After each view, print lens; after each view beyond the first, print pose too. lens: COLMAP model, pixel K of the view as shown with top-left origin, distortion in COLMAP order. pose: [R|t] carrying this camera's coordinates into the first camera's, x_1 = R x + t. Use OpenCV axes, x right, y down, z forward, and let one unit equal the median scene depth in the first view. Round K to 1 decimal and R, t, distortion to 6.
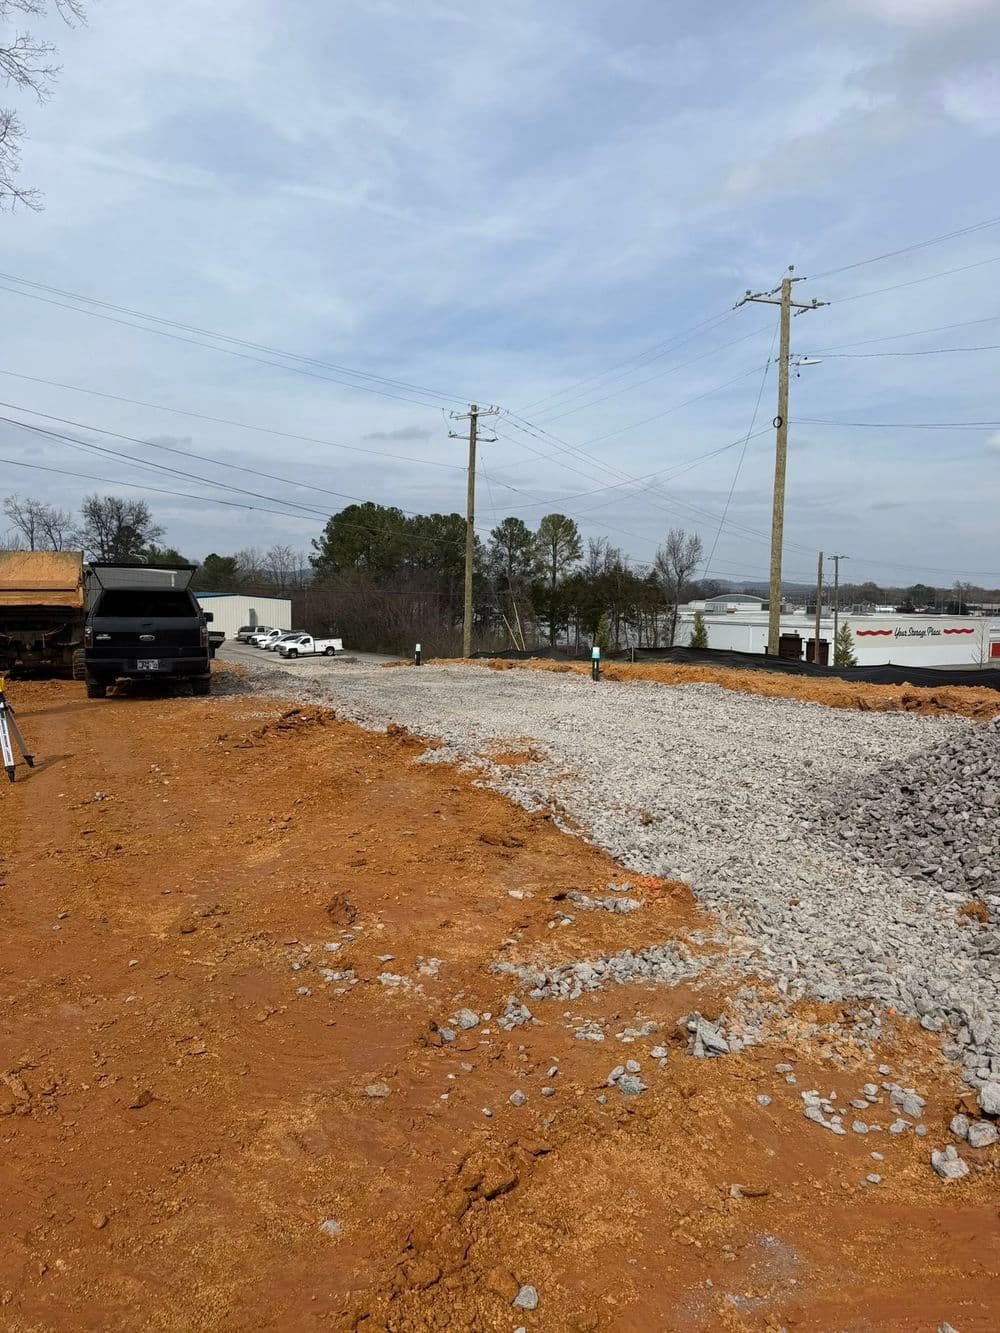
lens RADIAL K [[891.6, 0, 502.9], [0, 891.6, 663.7], [0, 0, 1]] dist [0.009801, -0.023384]
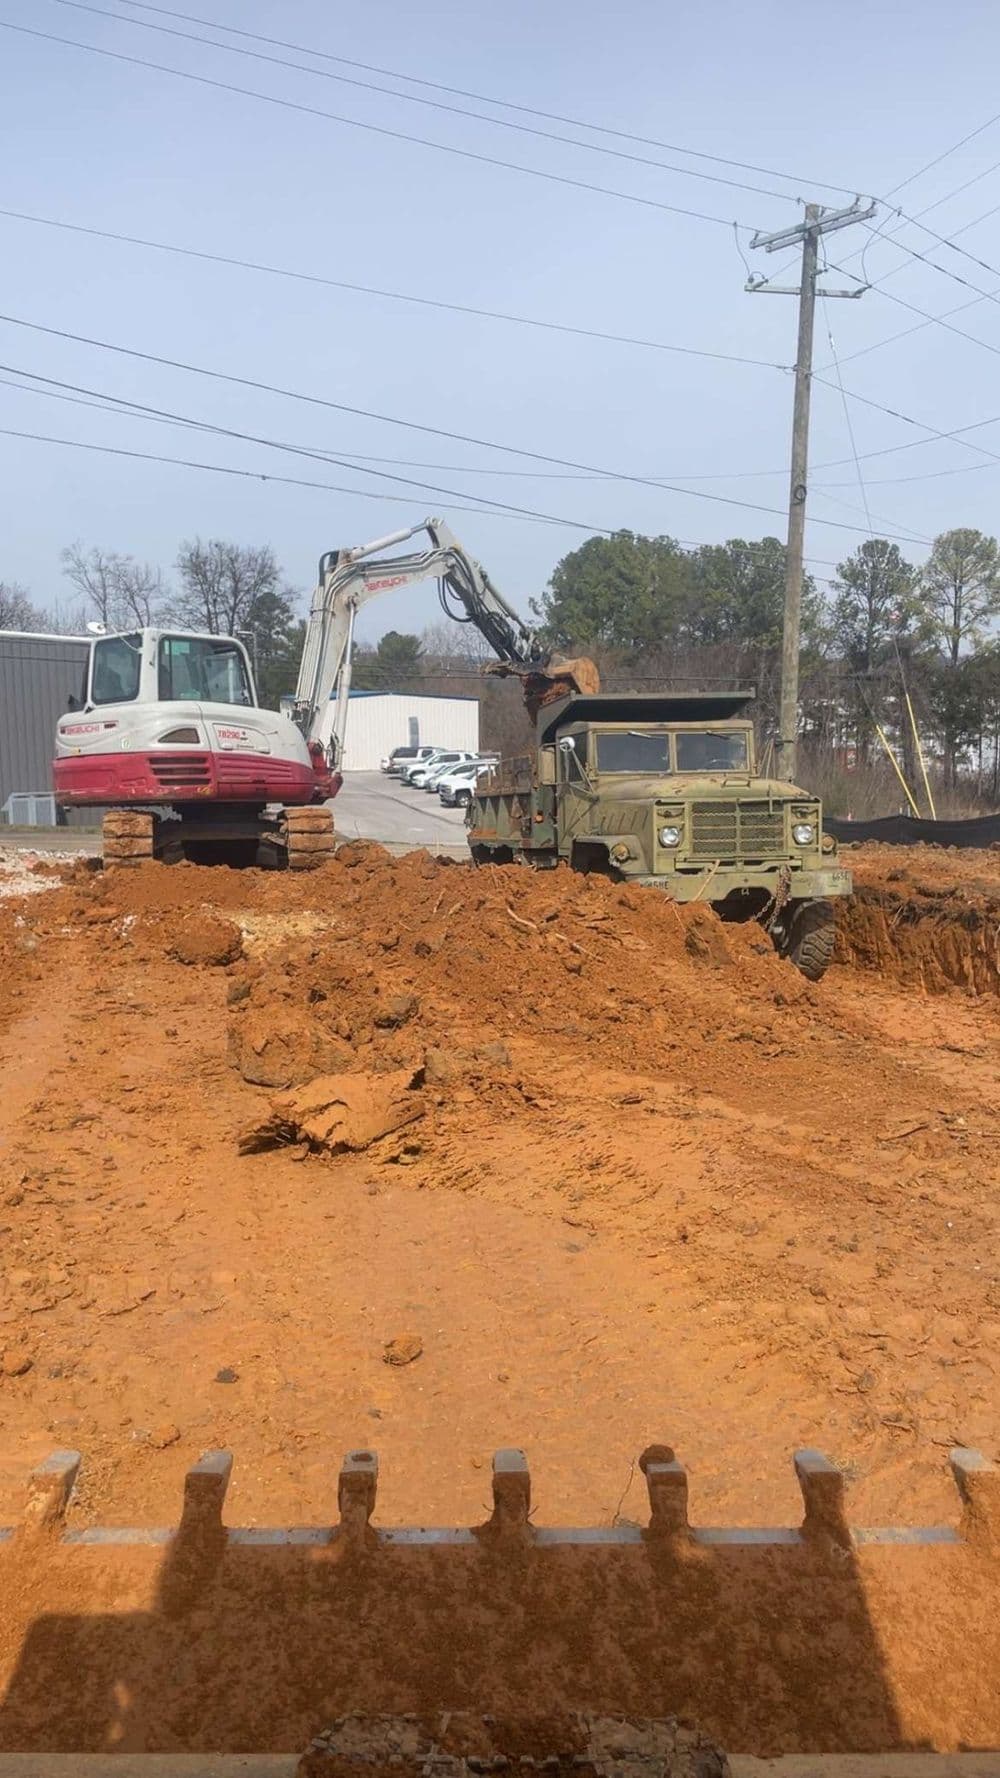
lens RADIAL K [[1337.8, 0, 505.4], [0, 1337.8, 893.5], [0, 0, 1]] dist [0.042394, -0.001080]
pose [[0.969225, 0.016249, -0.245642, -0.004021], [0.002045, 0.997254, 0.074033, -0.008982], [0.246170, -0.072257, 0.966529, 0.129247]]
